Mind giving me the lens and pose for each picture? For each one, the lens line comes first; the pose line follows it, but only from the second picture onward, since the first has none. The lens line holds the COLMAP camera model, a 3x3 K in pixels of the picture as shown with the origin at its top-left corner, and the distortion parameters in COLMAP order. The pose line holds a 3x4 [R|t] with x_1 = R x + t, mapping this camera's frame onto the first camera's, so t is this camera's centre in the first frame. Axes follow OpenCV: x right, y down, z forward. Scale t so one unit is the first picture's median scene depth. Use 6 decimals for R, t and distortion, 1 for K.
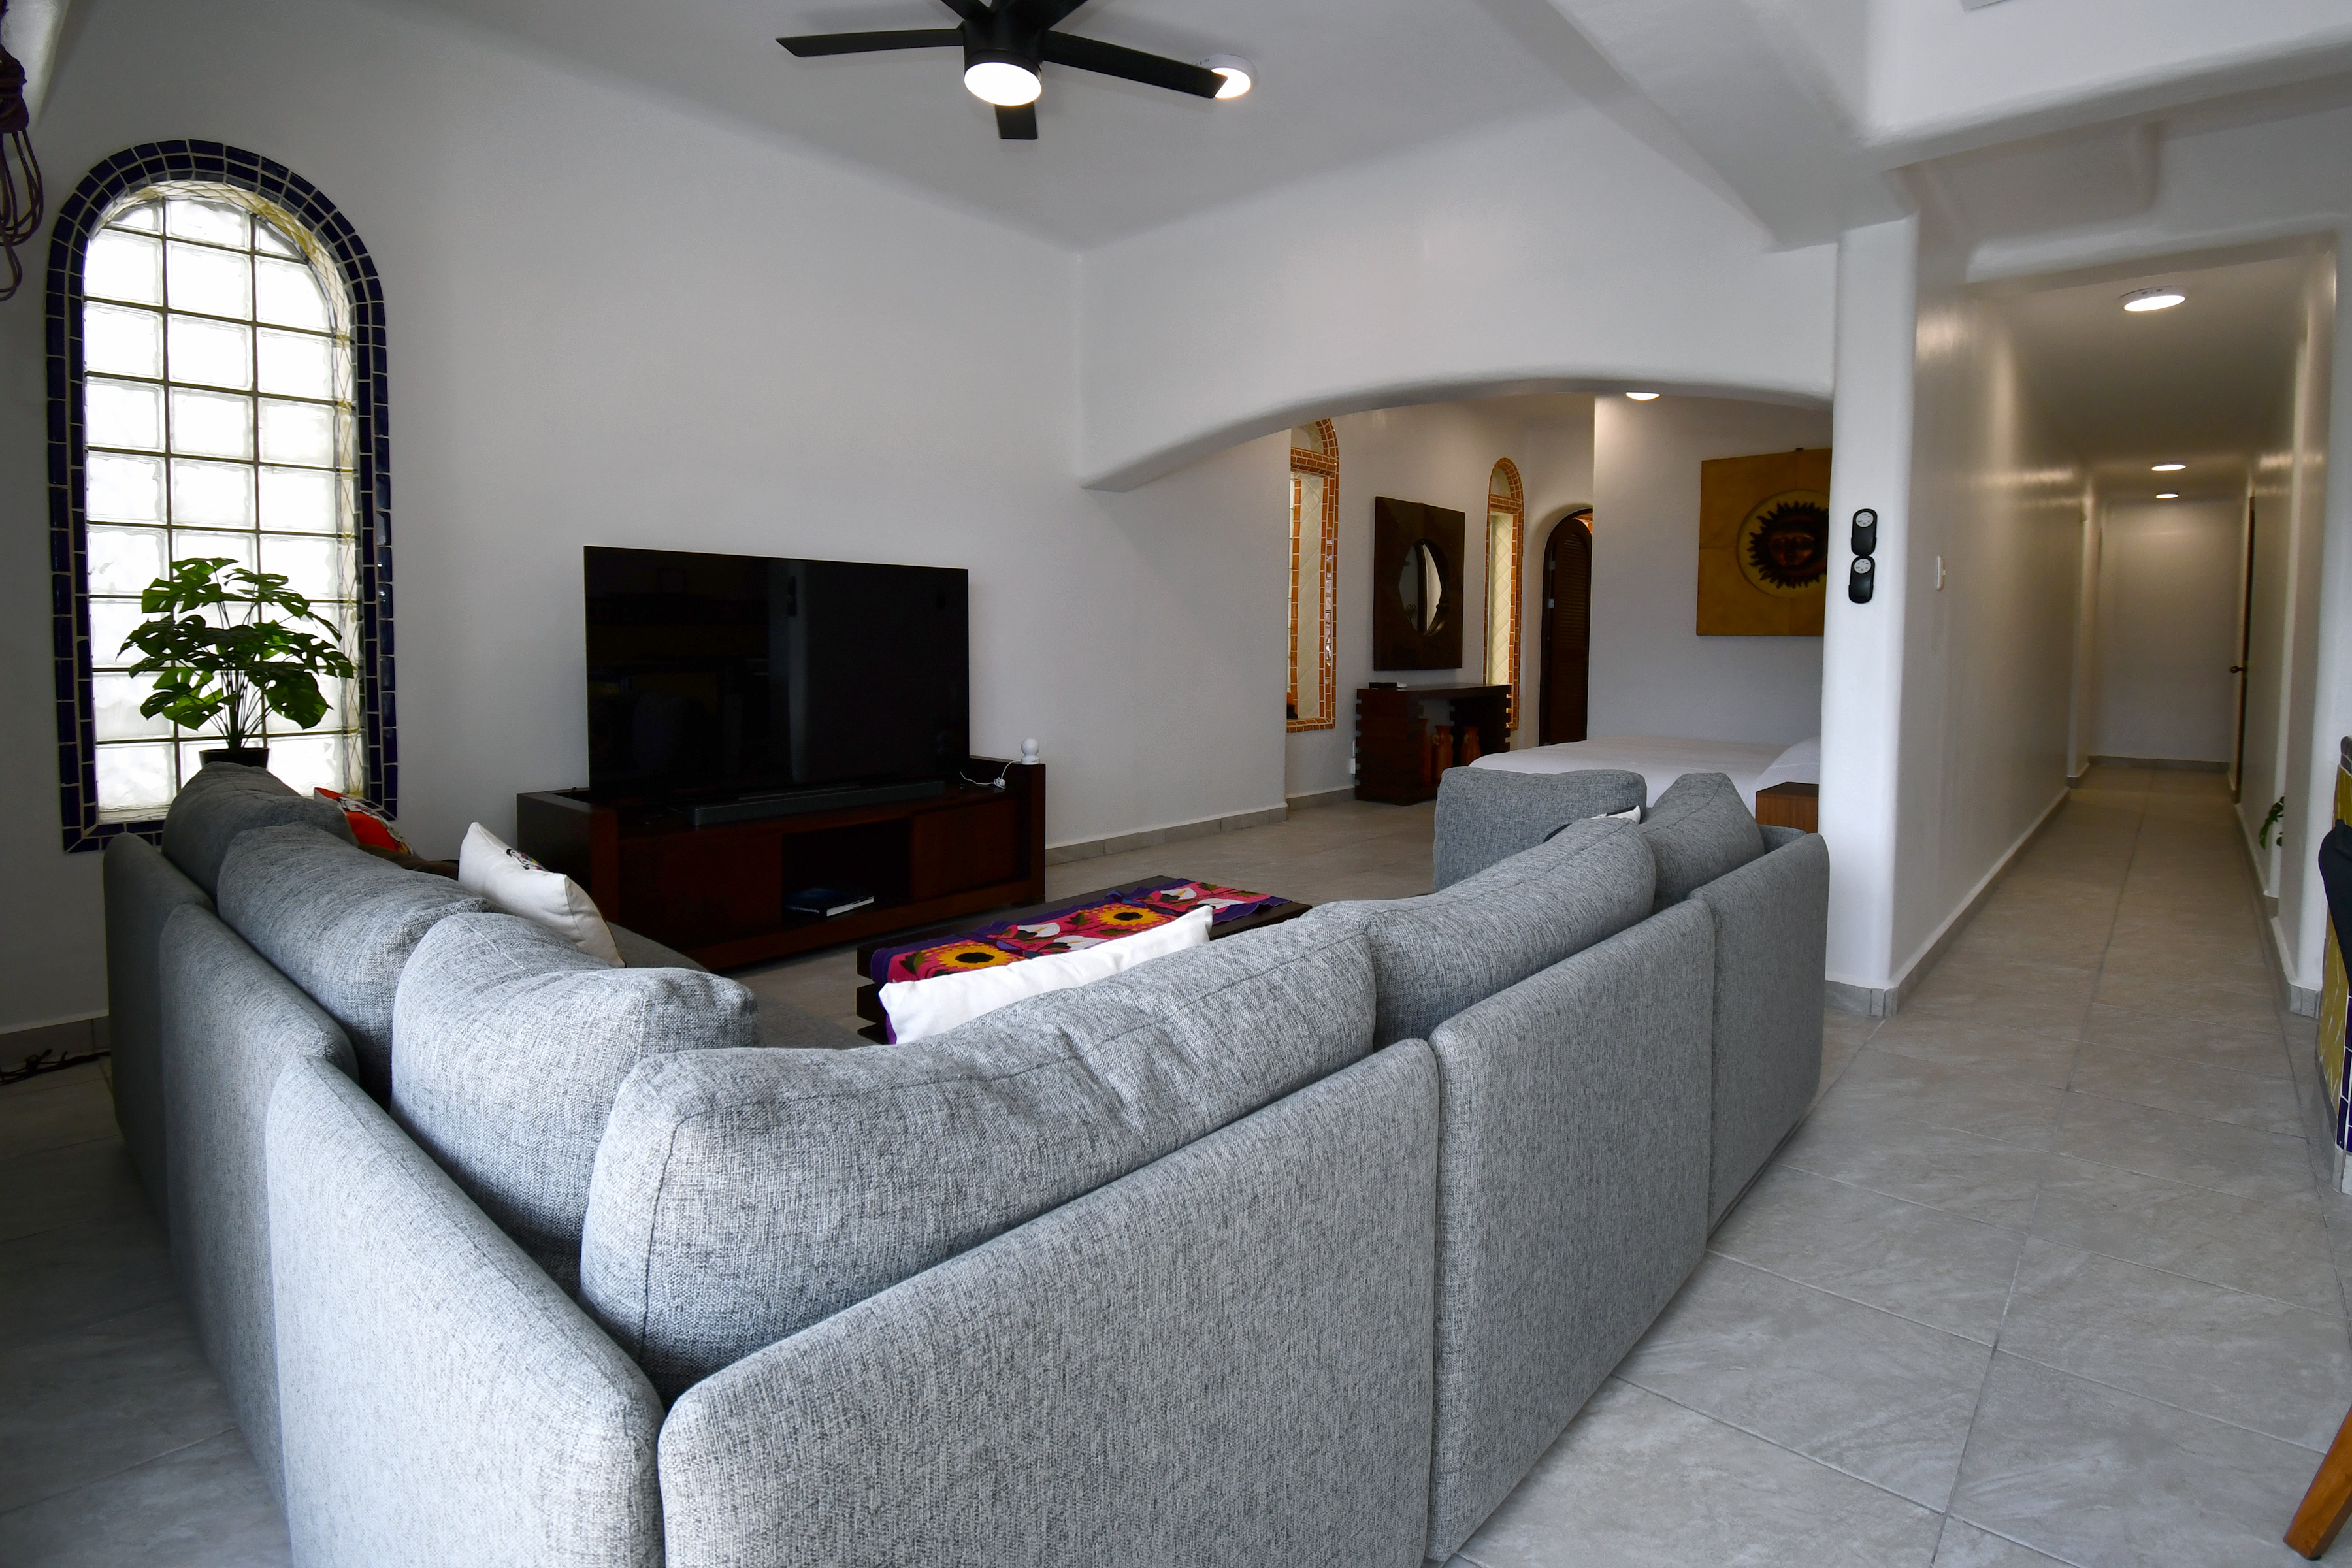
lens RADIAL K [[1152.4, 0, 1222.4], [0, 1152.4, 703.9], [0, 0, 1]] dist [-0.002096, -0.013439]
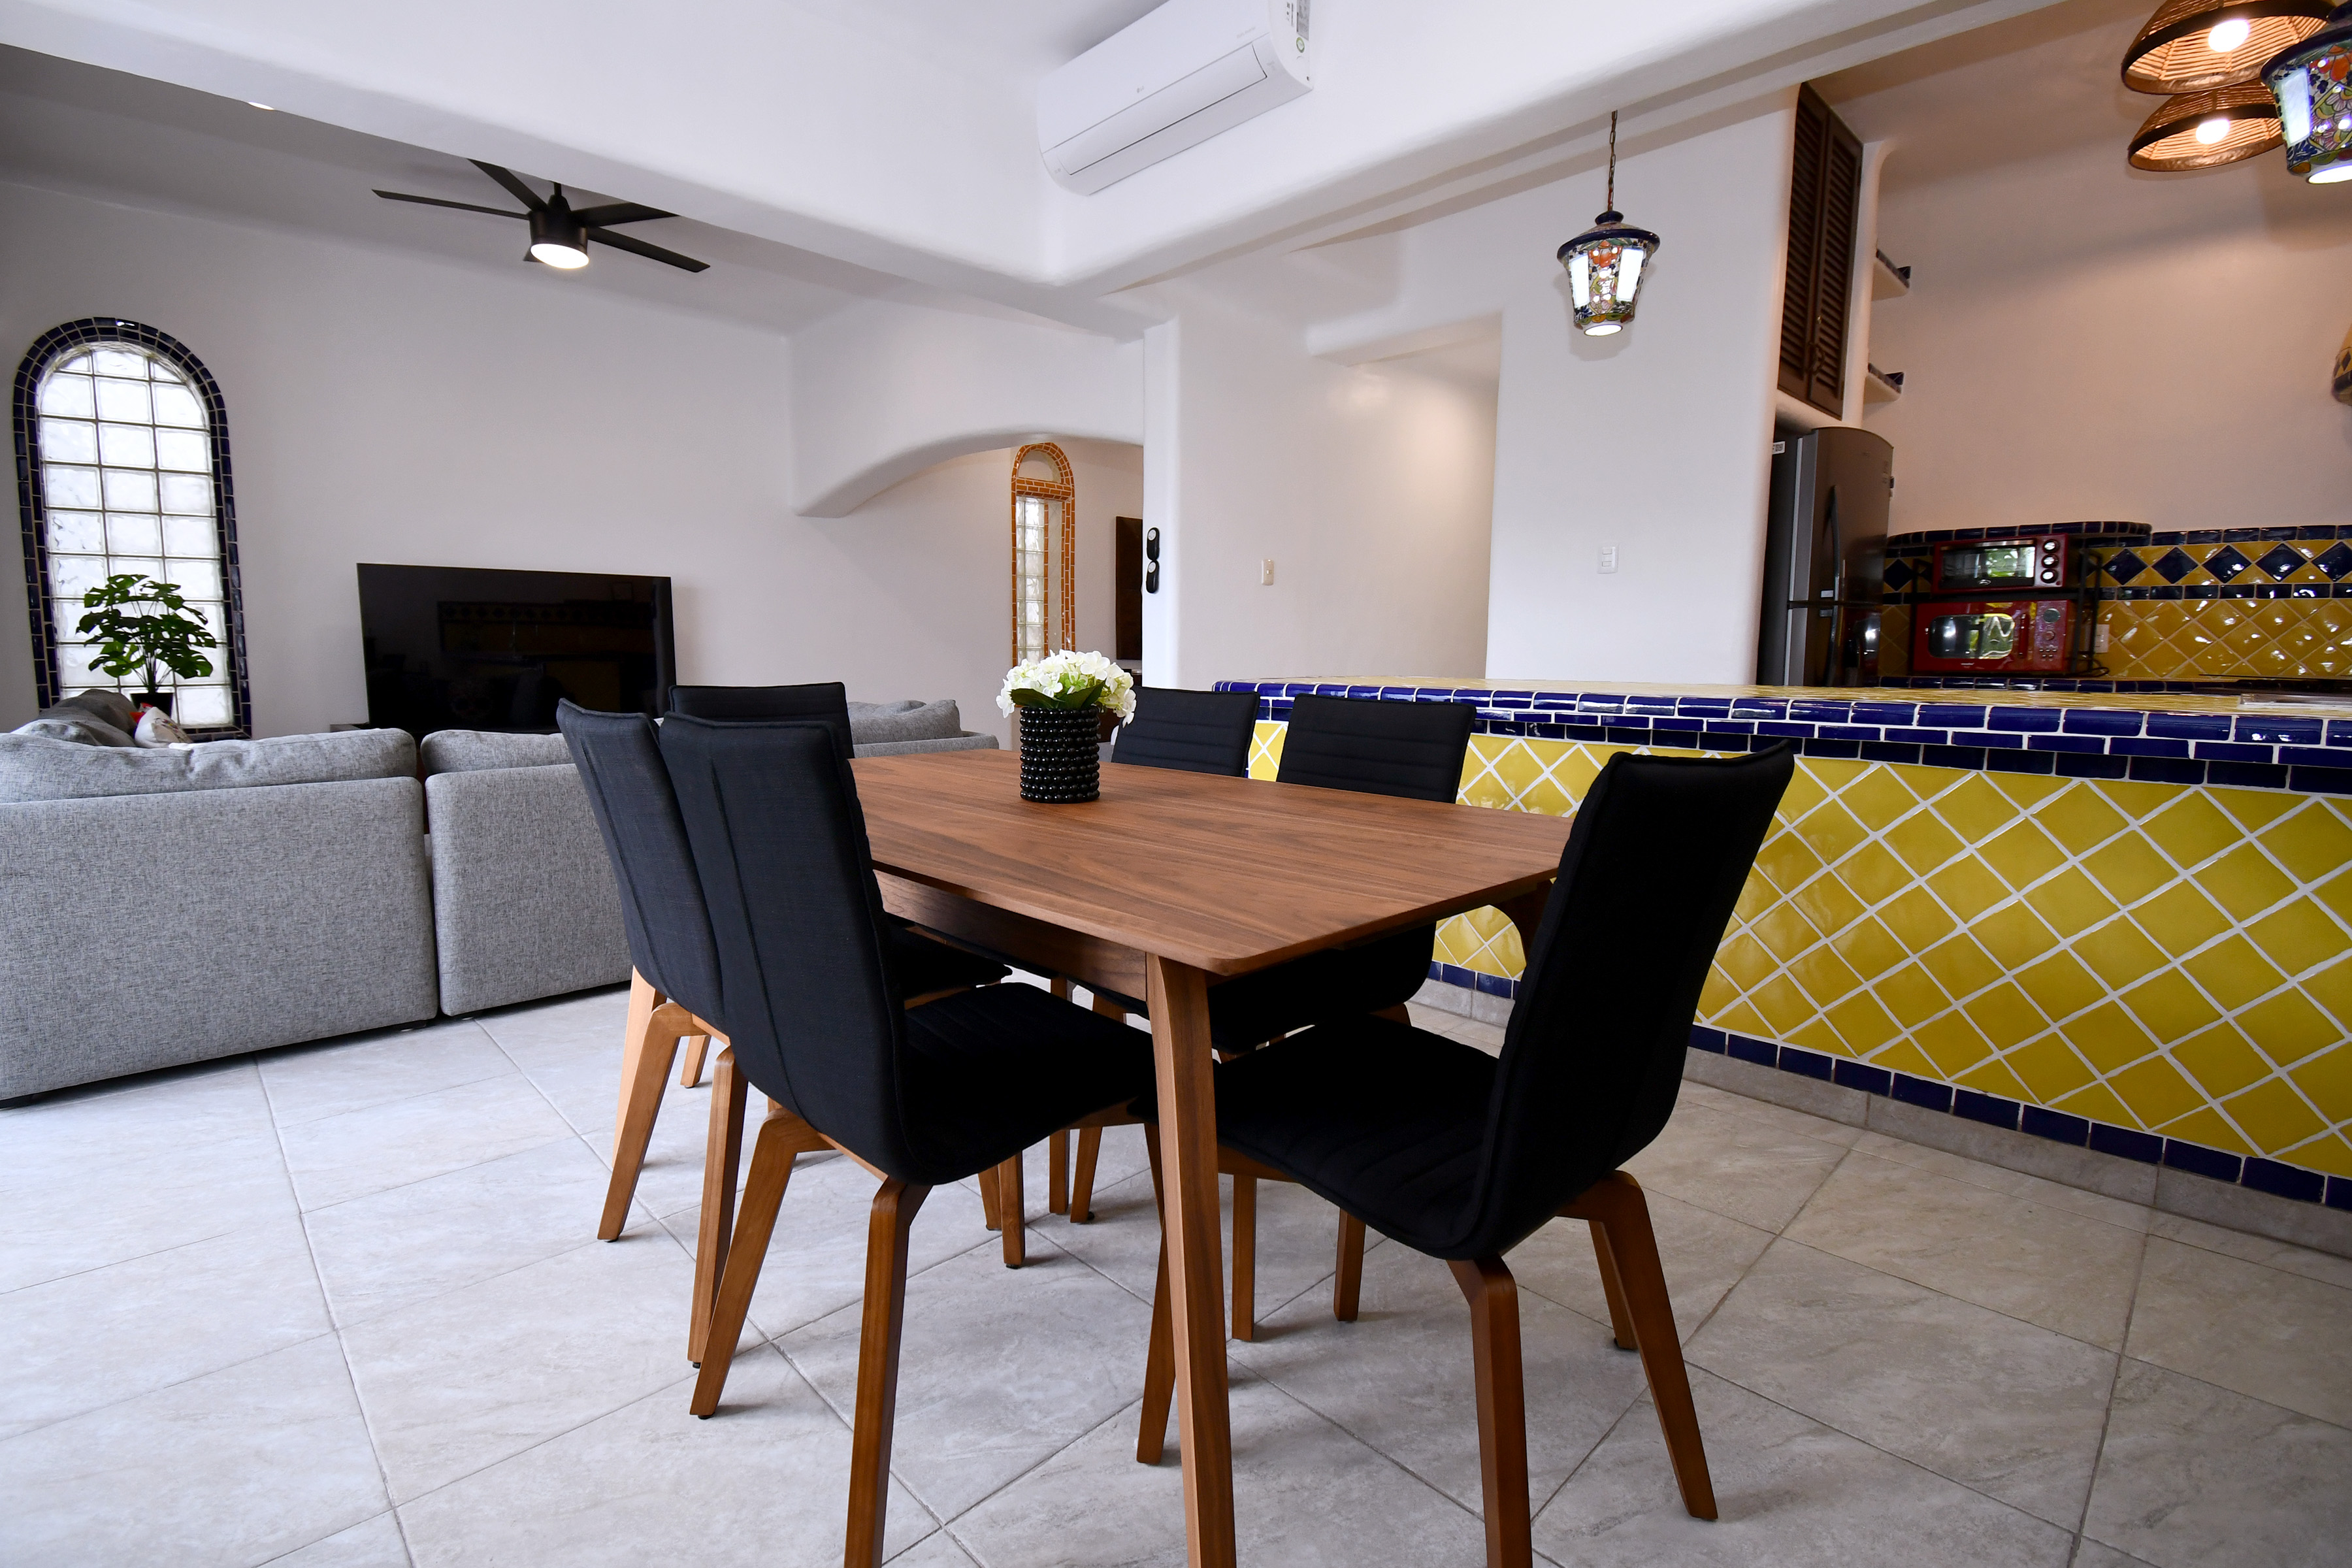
lens RADIAL K [[1091.9, 0, 1169.2], [0, 1091.9, 775.8], [0, 0, 1]] dist [0.009432, -0.019704]
pose [[0.994294, 0.009367, -0.106265, 0.729376], [-0.003036, 0.998219, 0.059583, 0.060308], [0.106634, -0.058920, 0.992551, -0.376811]]
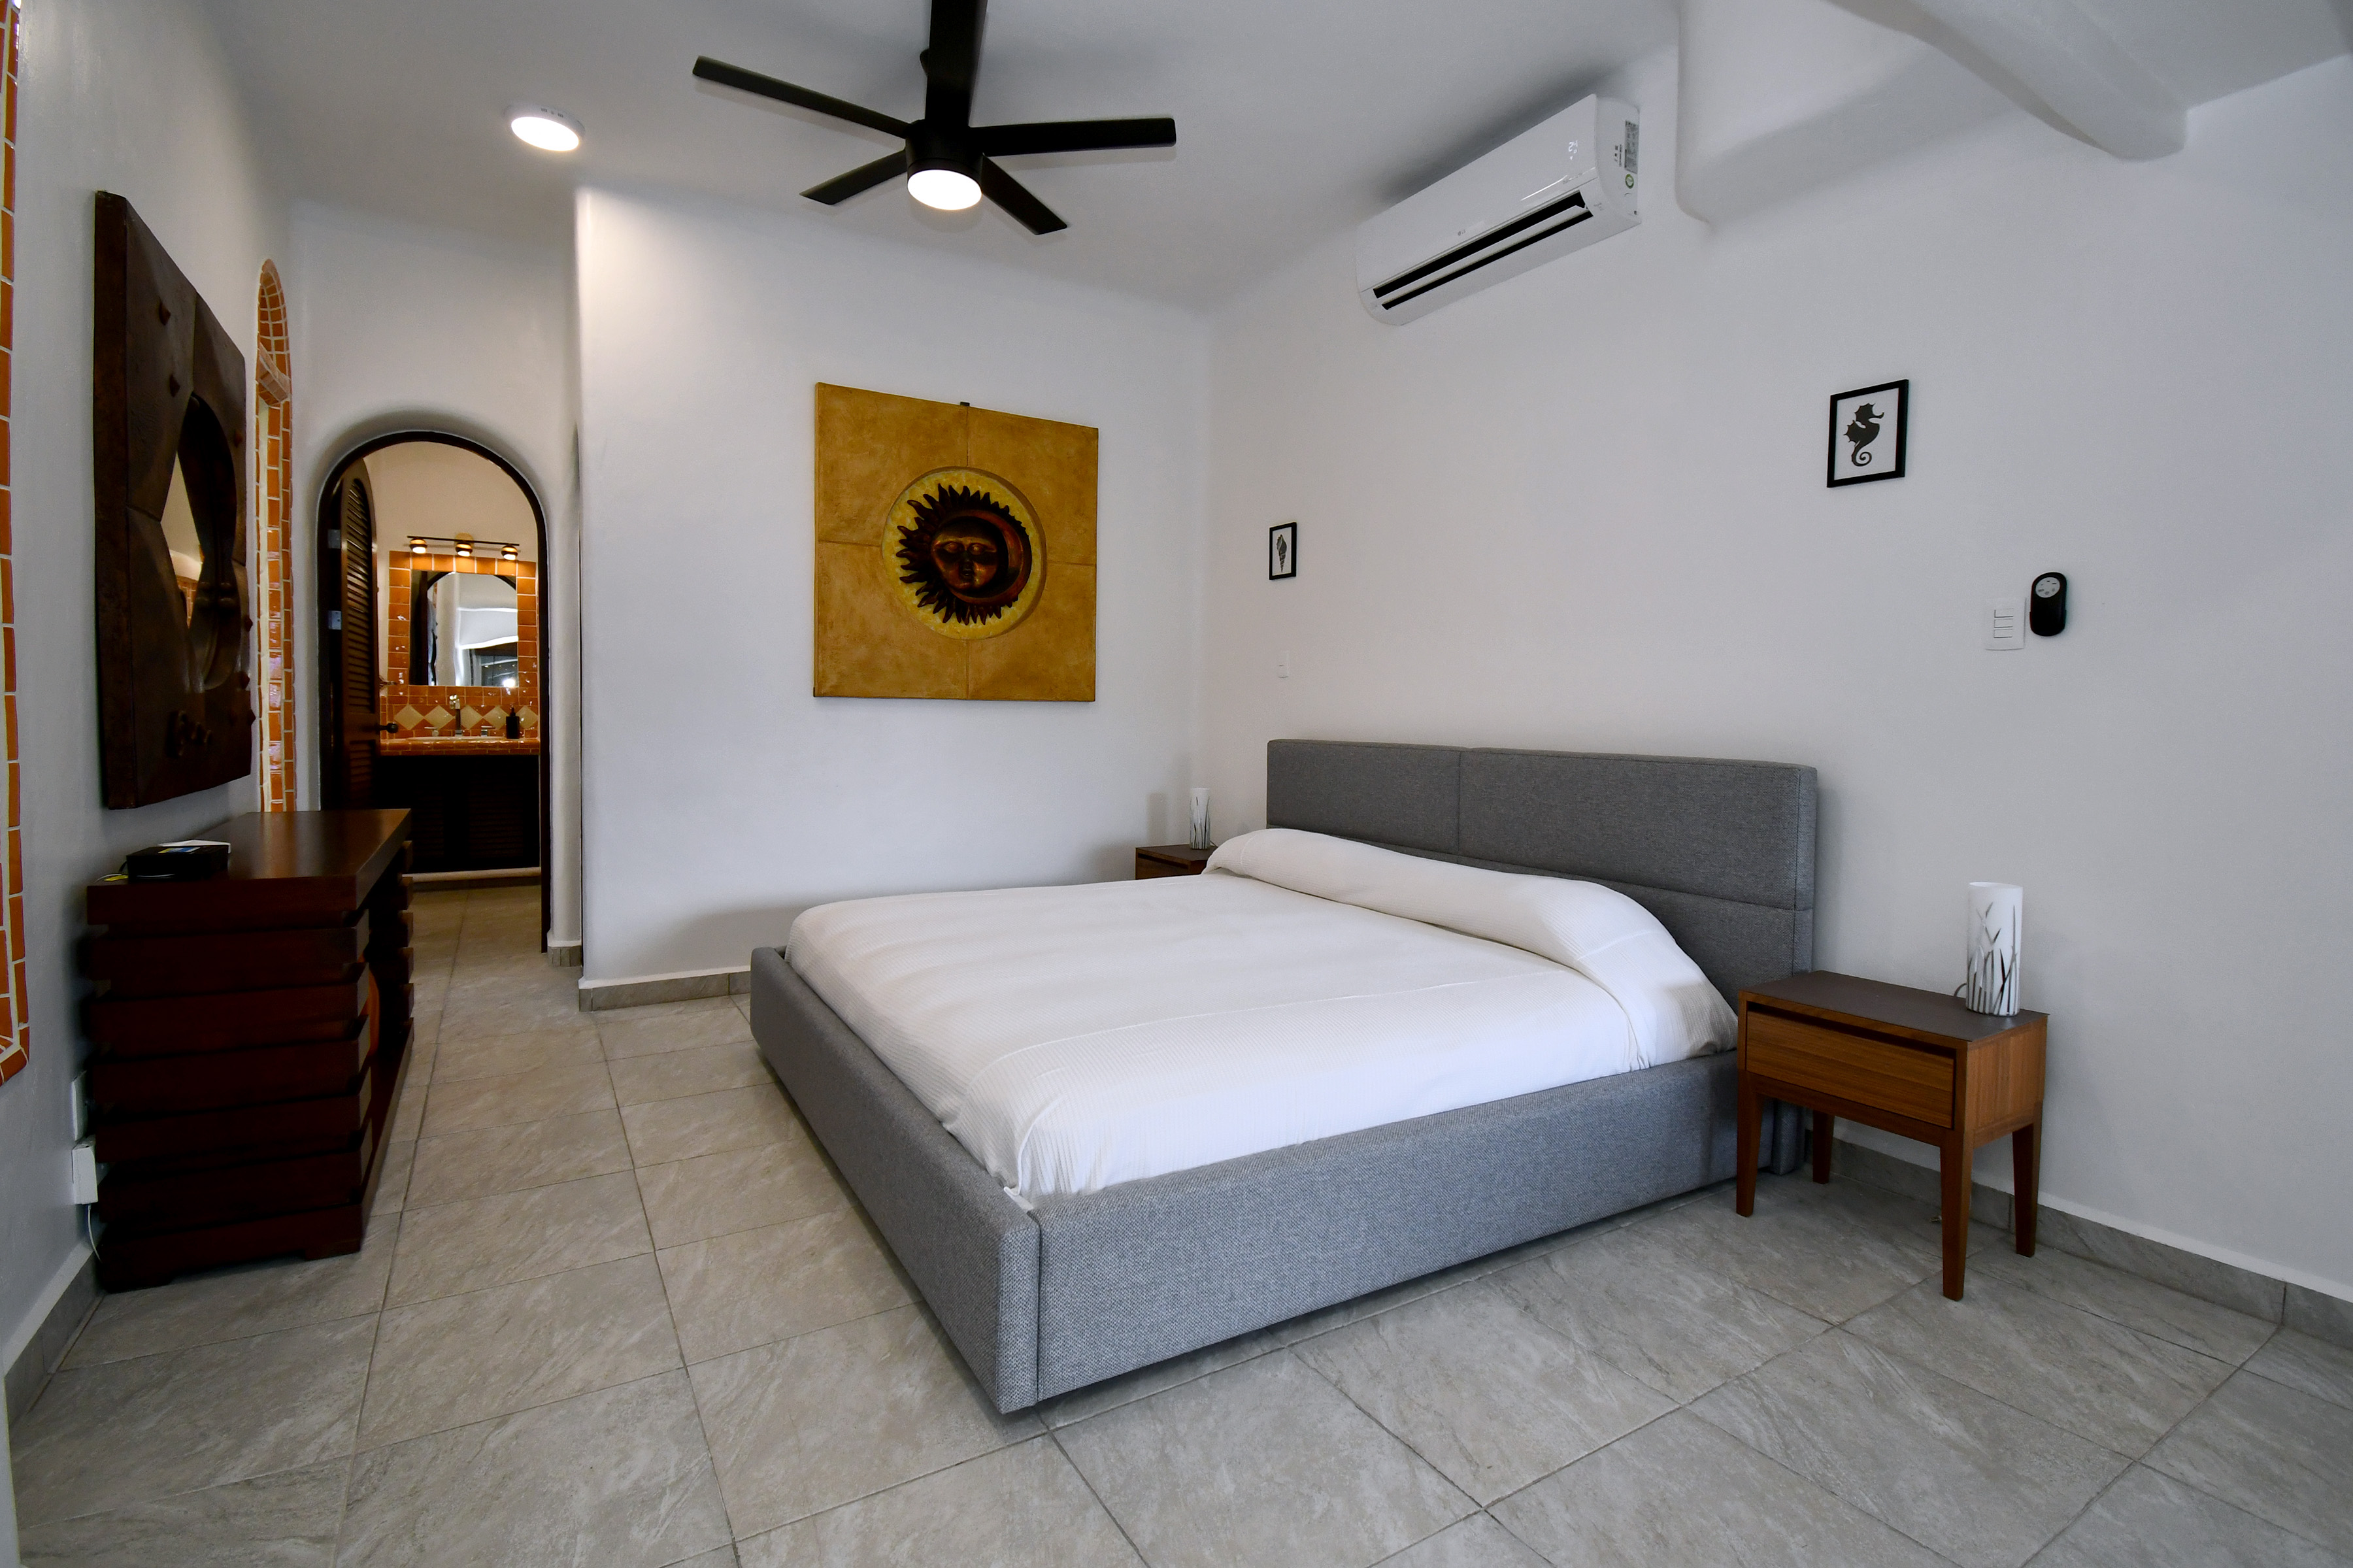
lens RADIAL K [[1092.4, 0, 1191.9], [0, 1092.4, 761.1], [0, 0, 1]] dist [0.009432, -0.019704]
pose [[0.312094, -0.044247, 0.949020, -0.081031], [0.040052, 0.998640, 0.033389, -0.089766], [-0.949207, 0.027589, 0.313441, 1.529799]]
